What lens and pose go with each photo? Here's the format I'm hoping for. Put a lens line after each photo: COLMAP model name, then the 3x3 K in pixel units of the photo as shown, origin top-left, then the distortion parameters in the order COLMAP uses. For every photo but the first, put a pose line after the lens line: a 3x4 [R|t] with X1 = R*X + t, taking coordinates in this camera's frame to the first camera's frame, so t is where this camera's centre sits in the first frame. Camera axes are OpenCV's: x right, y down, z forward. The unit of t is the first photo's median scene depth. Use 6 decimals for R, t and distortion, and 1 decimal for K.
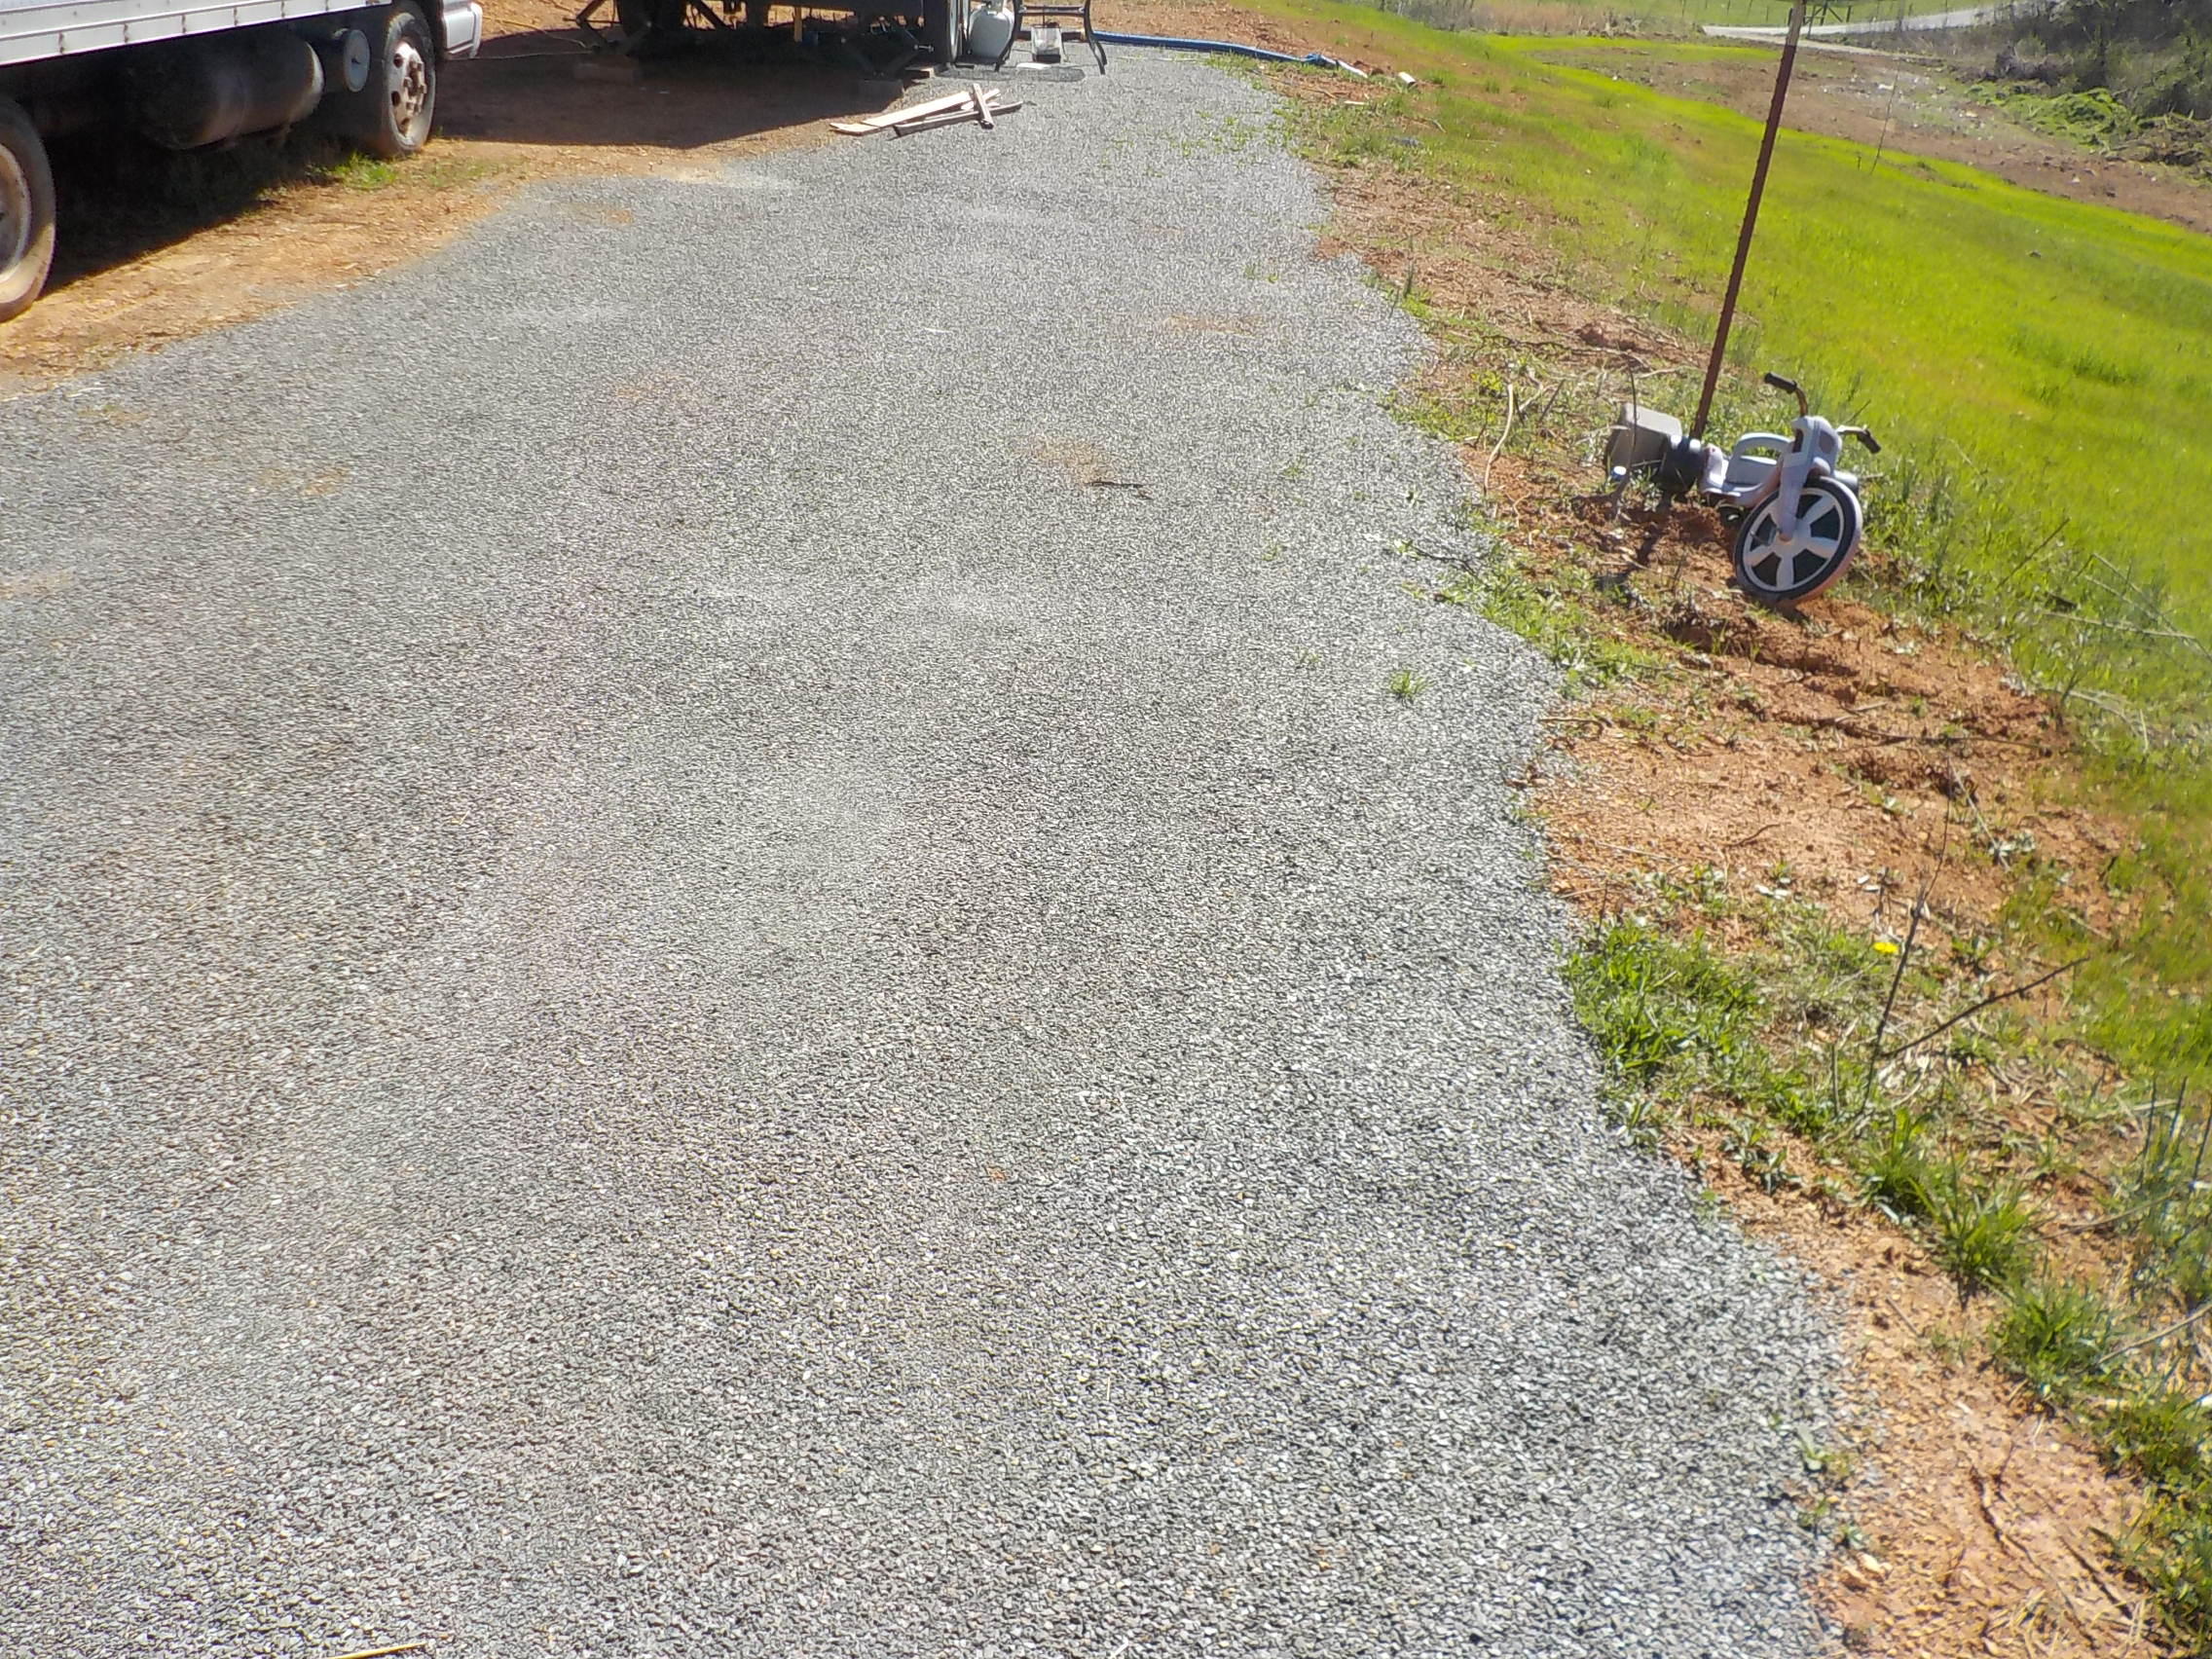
lens RADIAL K [[1997.9, 0, 1103.8], [0, 1997.9, 894.2], [0, 0, 1]] dist [0.001881, -0.002316]
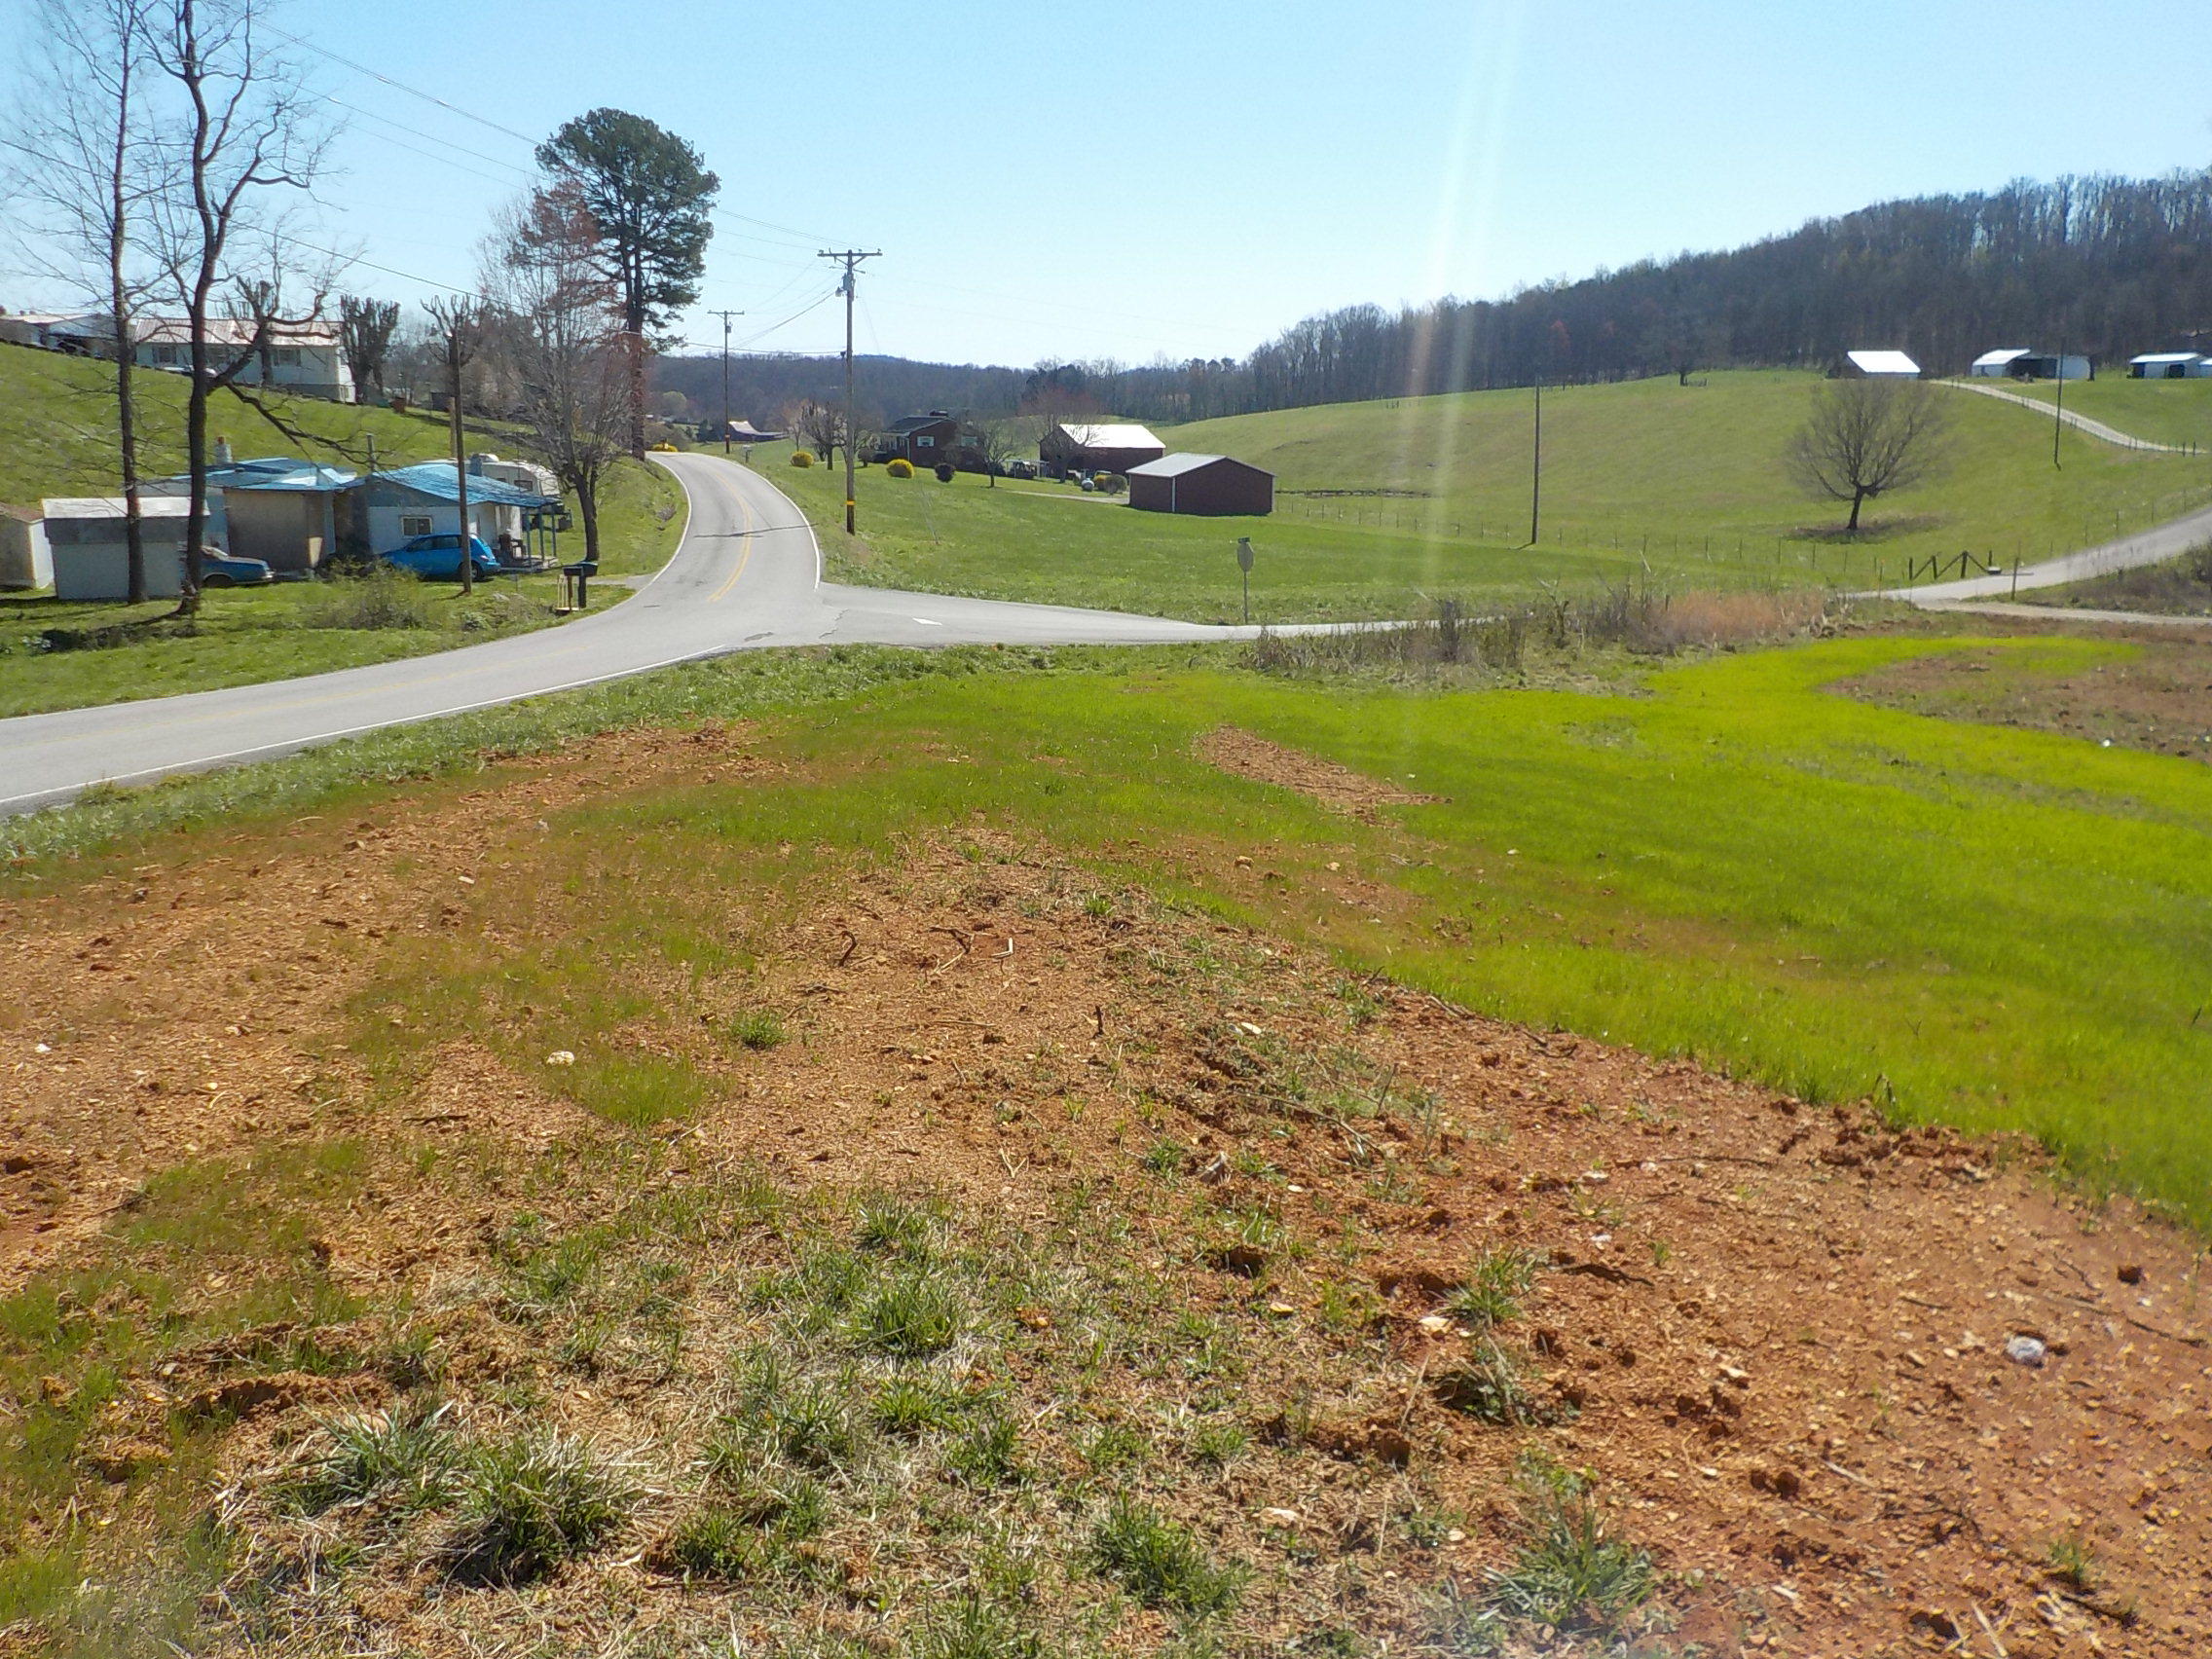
lens RADIAL K [[1993.9, 0, 1106.0], [0, 1993.9, 829.5], [0, 0, 1]] dist [0.003846, -0.015920]
pose [[0.994836, -0.078587, 0.064229, -0.423644], [0.093432, 0.956282, -0.277119, -1.675373], [-0.039643, 0.281689, 0.958687, 3.134852]]
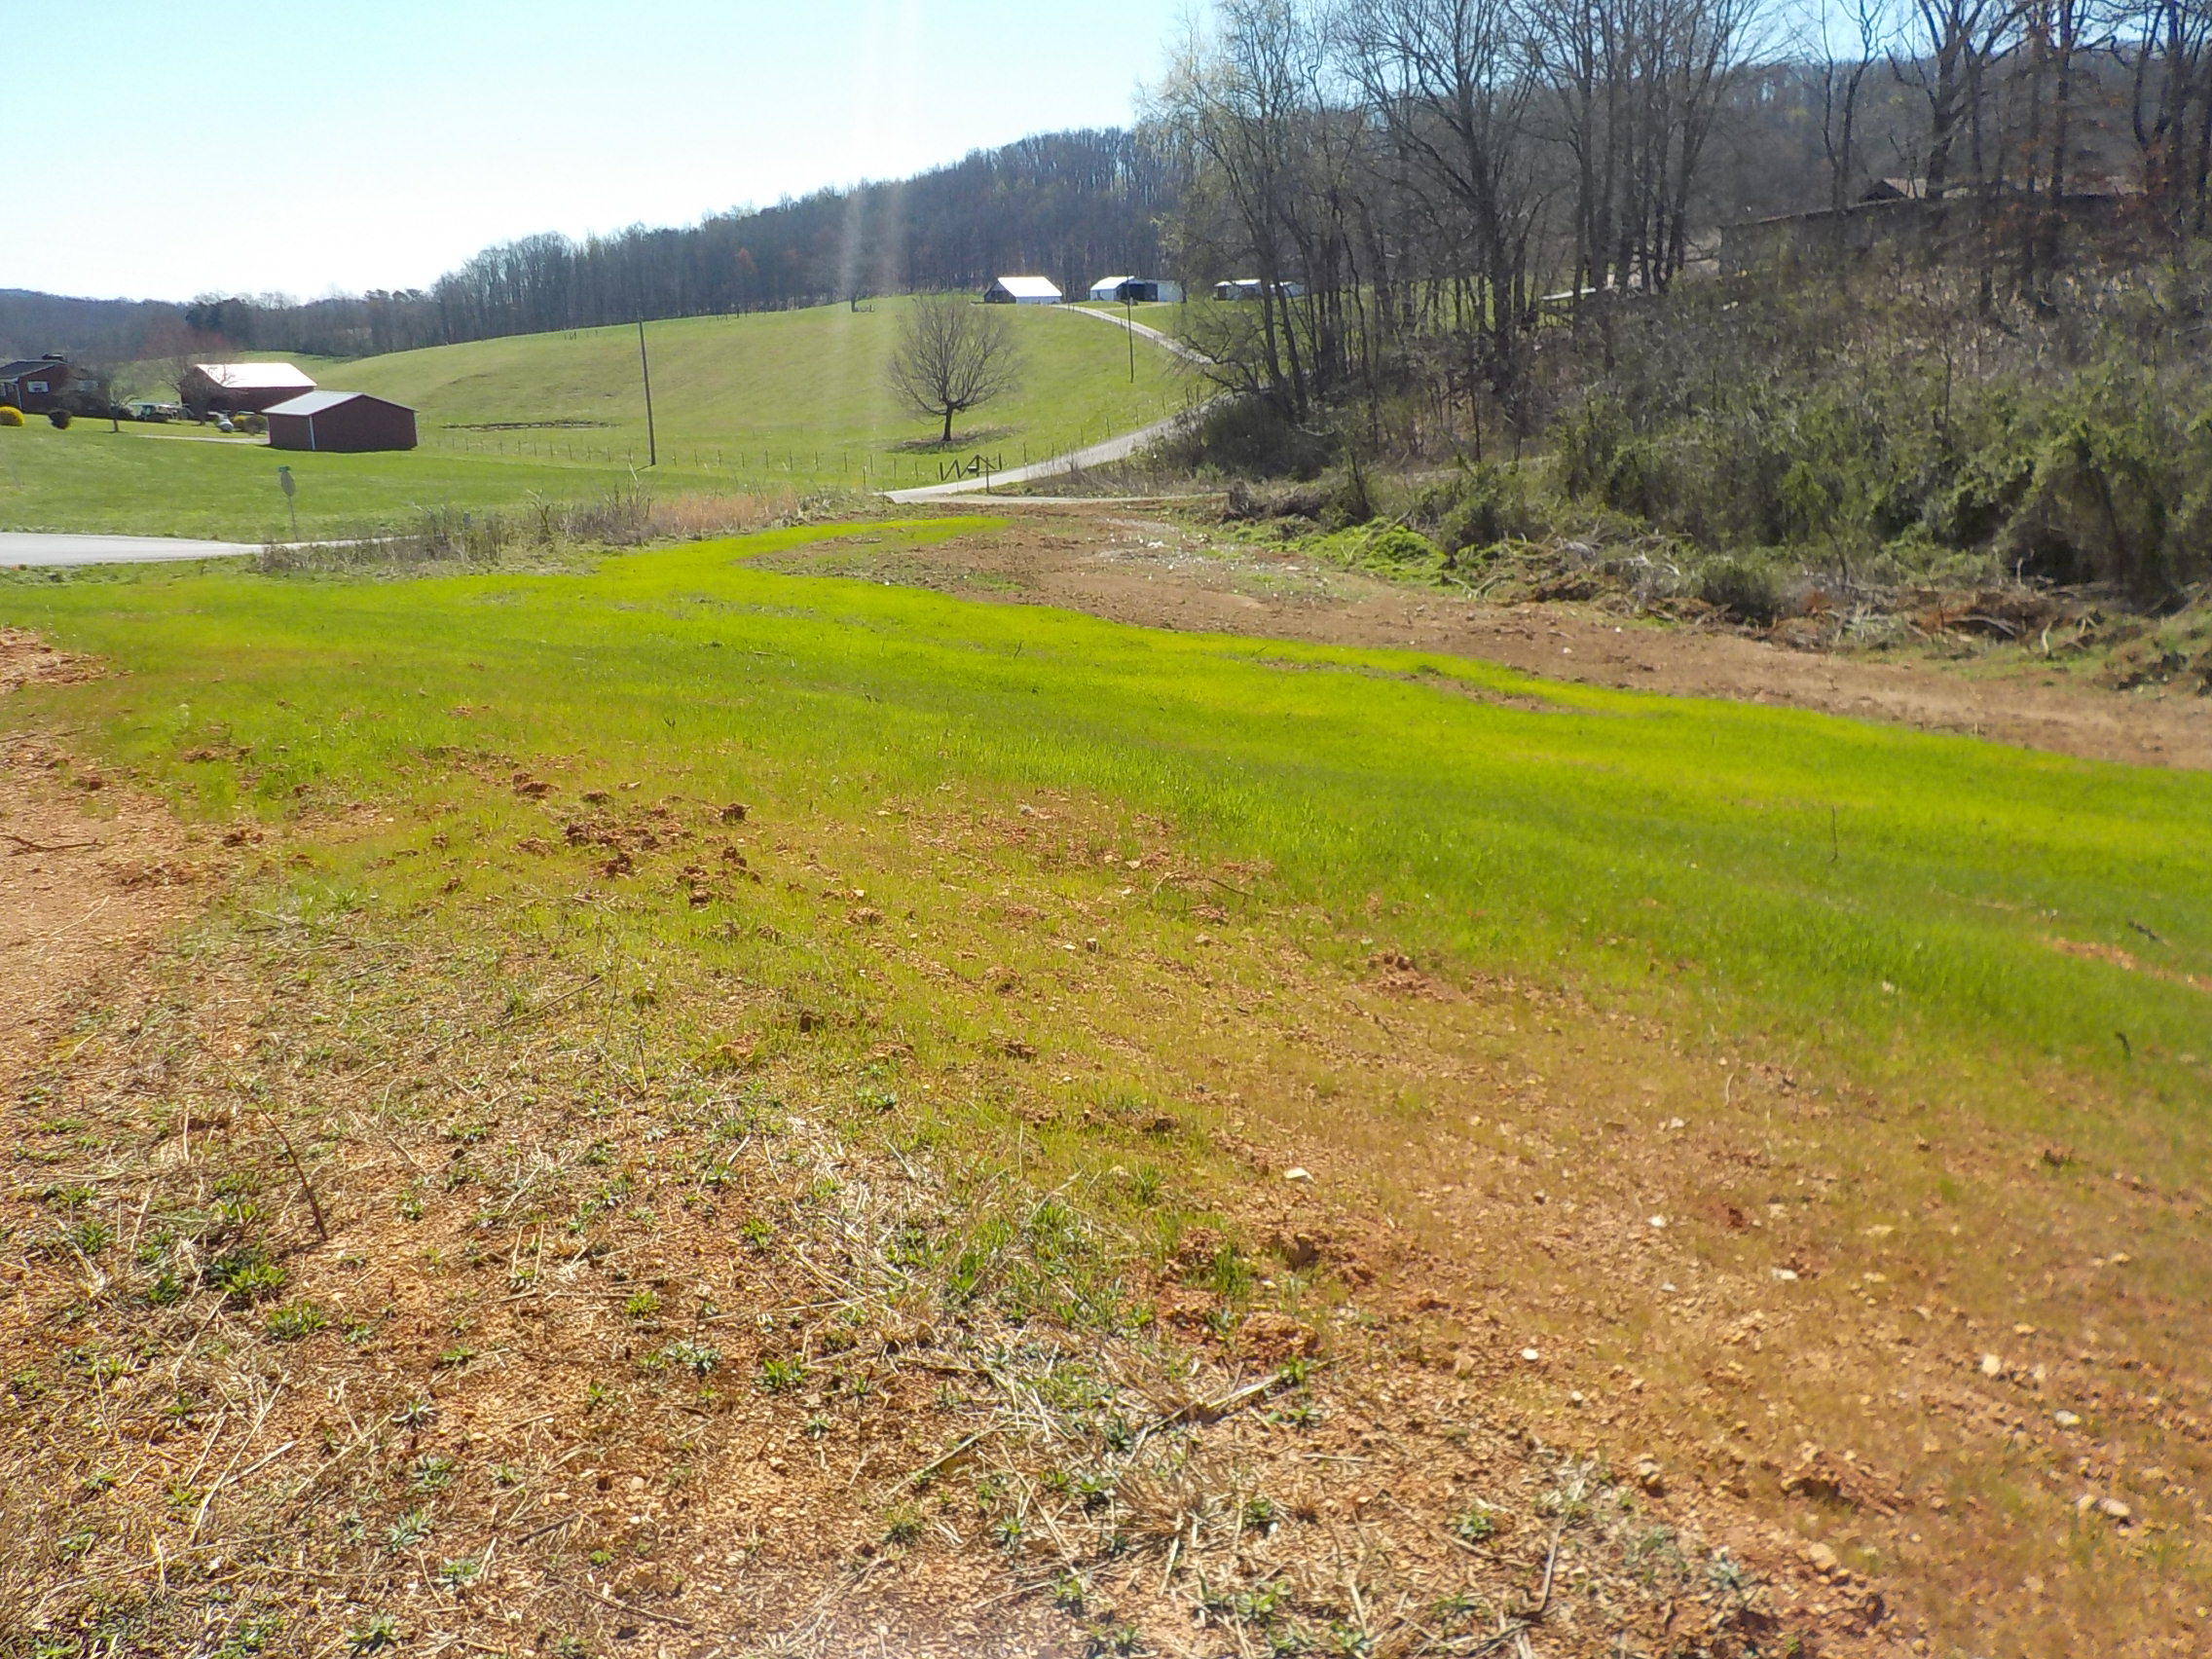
lens RADIAL K [[1990.1, 0, 1106.0], [0, 1990.1, 829.5], [0, 0, 1]] dist [-0.009537, 0.011480]
pose [[0.894568, -0.185458, 0.406636, -0.054866], [0.275592, 0.945173, -0.175208, -1.002463], [-0.351847, 0.268802, 0.896632, 1.867691]]
